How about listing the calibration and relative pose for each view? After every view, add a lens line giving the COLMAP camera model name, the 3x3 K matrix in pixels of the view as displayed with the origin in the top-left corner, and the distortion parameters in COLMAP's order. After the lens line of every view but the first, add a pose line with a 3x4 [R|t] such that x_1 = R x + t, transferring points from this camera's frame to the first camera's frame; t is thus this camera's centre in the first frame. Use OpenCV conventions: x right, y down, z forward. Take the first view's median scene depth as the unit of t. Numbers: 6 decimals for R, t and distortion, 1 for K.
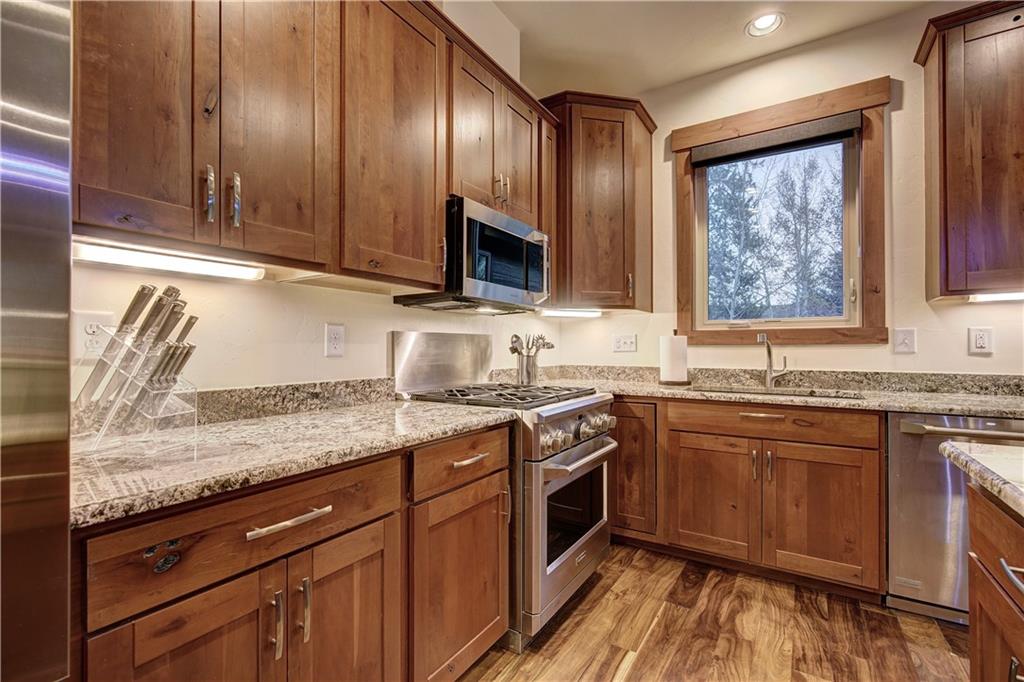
lens RADIAL K [[458.6, 0, 497.9], [0, 458.6, 343.6], [0, 0, 1]] dist [-0.009737, 0.002636]
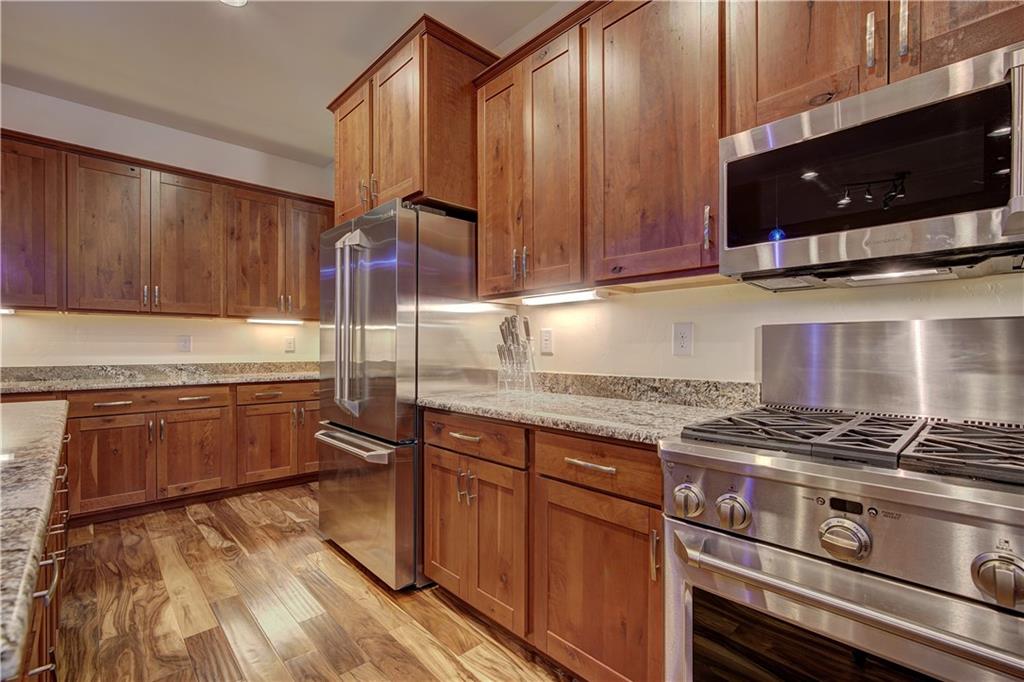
lens RADIAL K [[458.6, 0, 503.9], [0, 458.6, 347.0], [0, 0, 1]] dist [-0.009737, 0.002636]
pose [[-0.232663, -0.002026, -0.972555, 0.588240], [0.008785, 0.999953, -0.004185, 0.008656], [0.972518, -0.009518, -0.232634, 0.683799]]
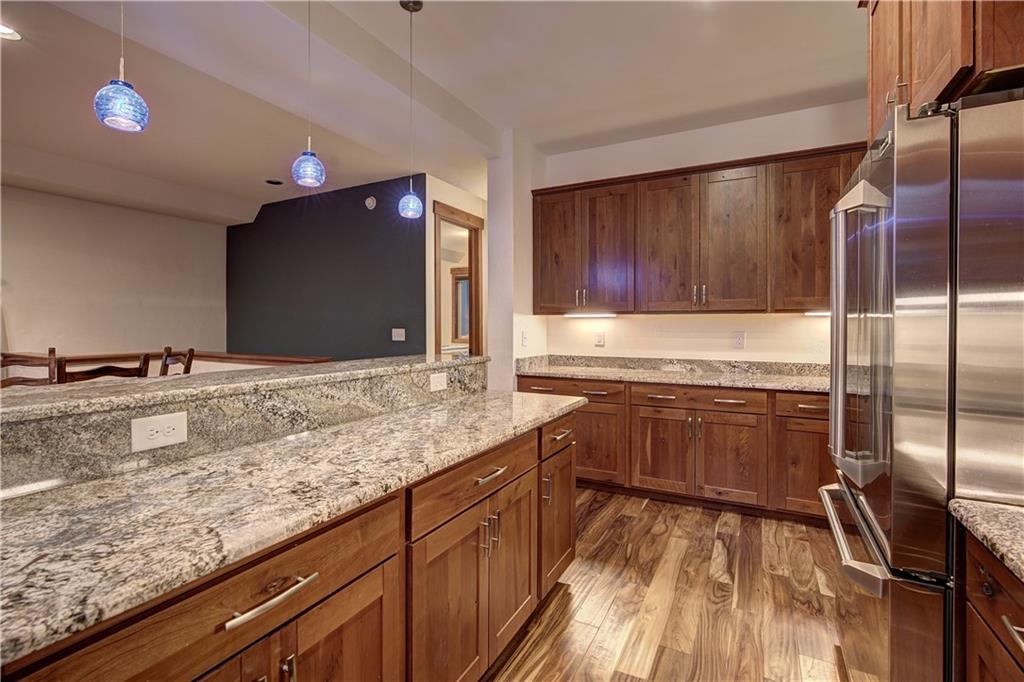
lens RADIAL K [[458.6, 0, 511.4], [0, 458.6, 323.4], [0, 0, 1]] dist [-0.009737, 0.002636]
pose [[-0.995499, 0.000380, -0.094774, 0.194884], [0.001612, 0.999915, -0.012917, -0.060381], [0.094761, -0.013012, -0.995415, 0.702928]]
